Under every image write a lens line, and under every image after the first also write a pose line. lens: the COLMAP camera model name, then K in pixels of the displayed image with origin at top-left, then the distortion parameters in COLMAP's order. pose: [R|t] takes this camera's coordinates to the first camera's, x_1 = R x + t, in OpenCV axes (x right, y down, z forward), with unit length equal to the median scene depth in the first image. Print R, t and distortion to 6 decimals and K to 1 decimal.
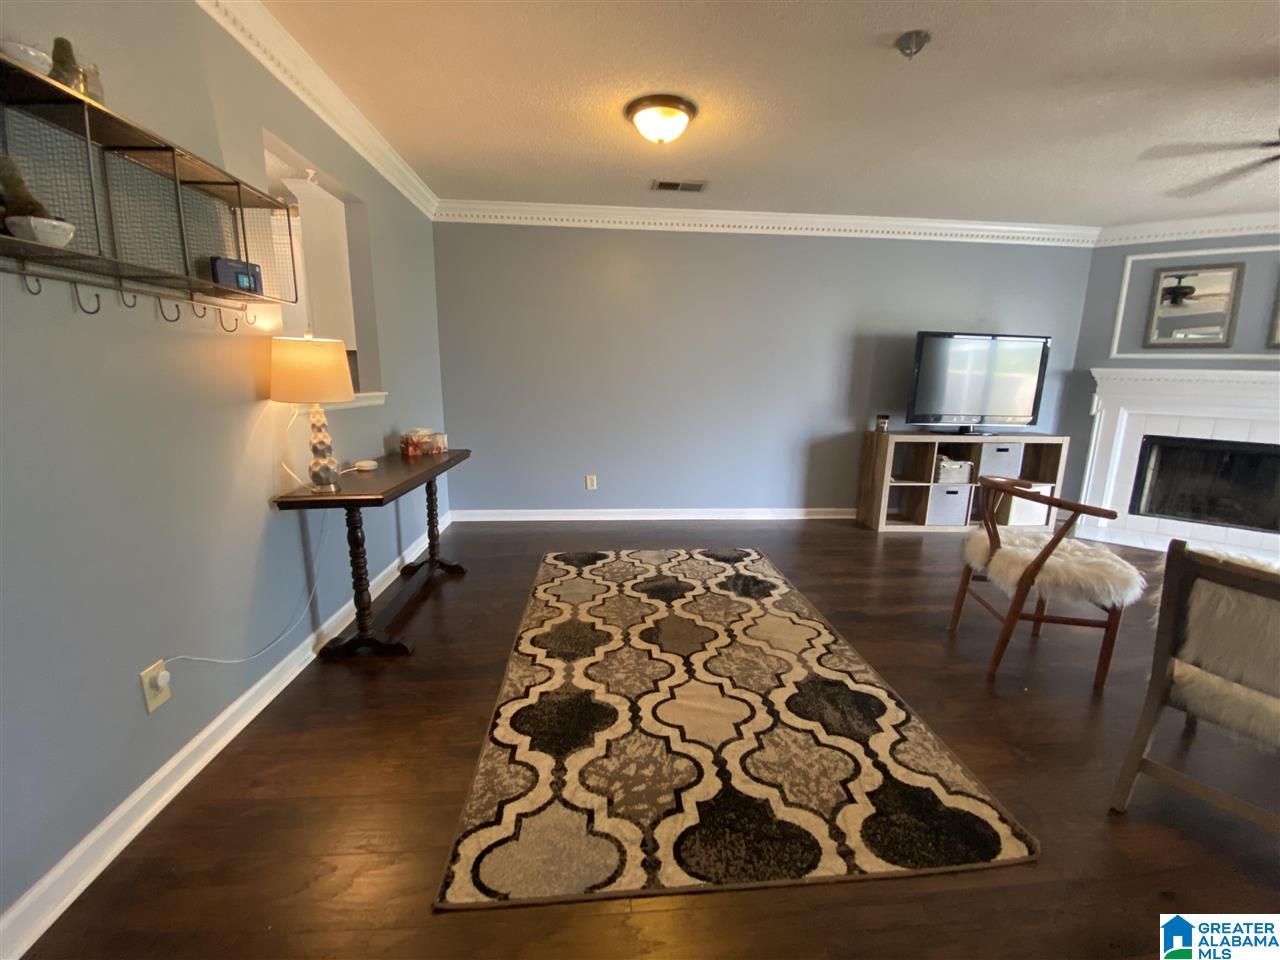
lens RADIAL K [[512.0, 0, 629.6], [0, 512.0, 475.9], [0, 0, 1]] dist [-0.025247, -0.001714]
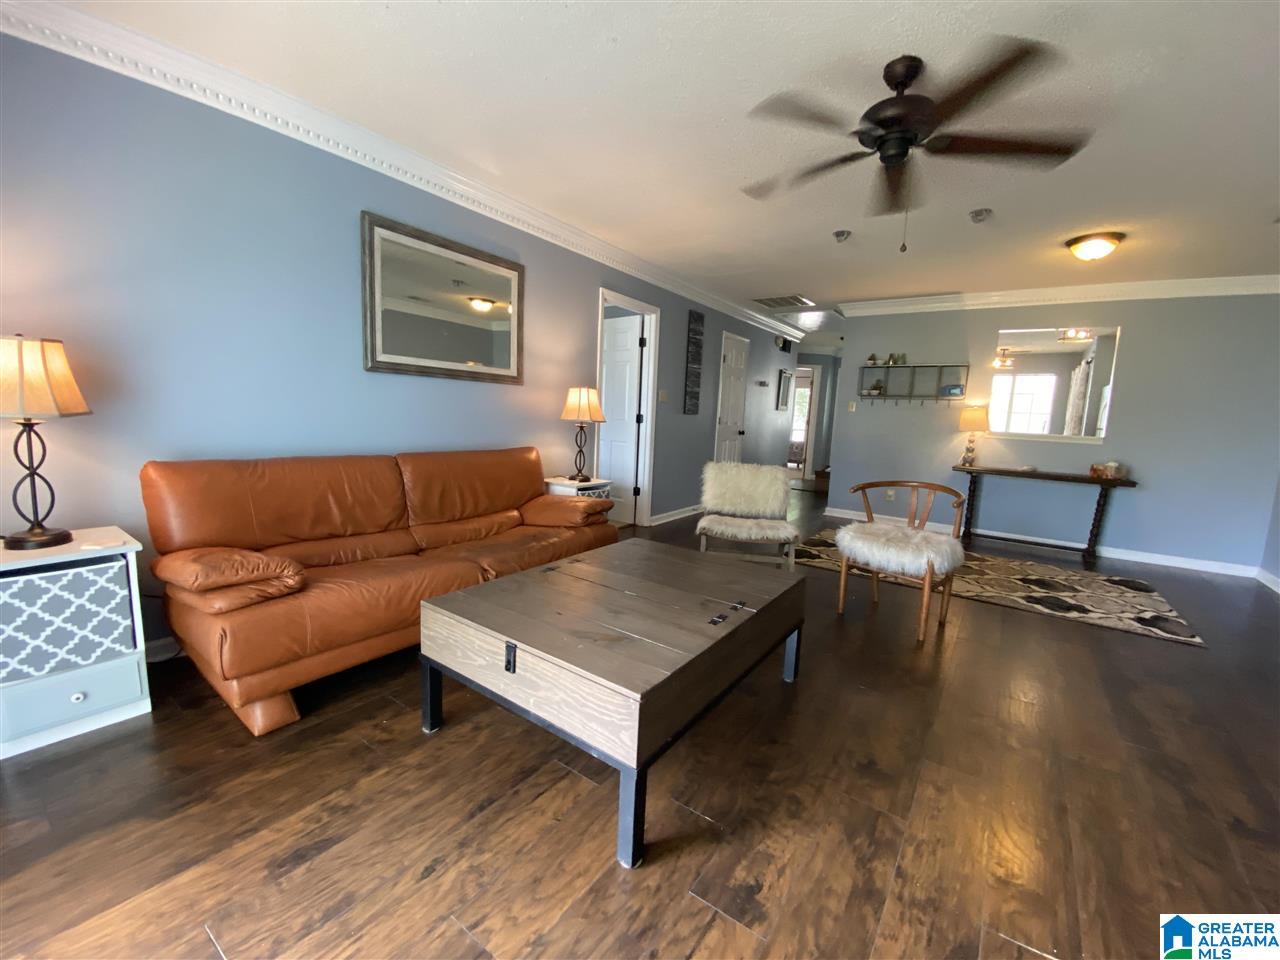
lens RADIAL K [[512.0, 0, 640.0], [0, 512.0, 478.6], [0, 0, 1]] dist [-0.025247, -0.001714]
pose [[-0.634608, 0.062083, -0.770337, 1.350793], [-0.183733, 0.956070, 0.228412, -0.111009], [0.750677, 0.286488, -0.595323, 0.726653]]
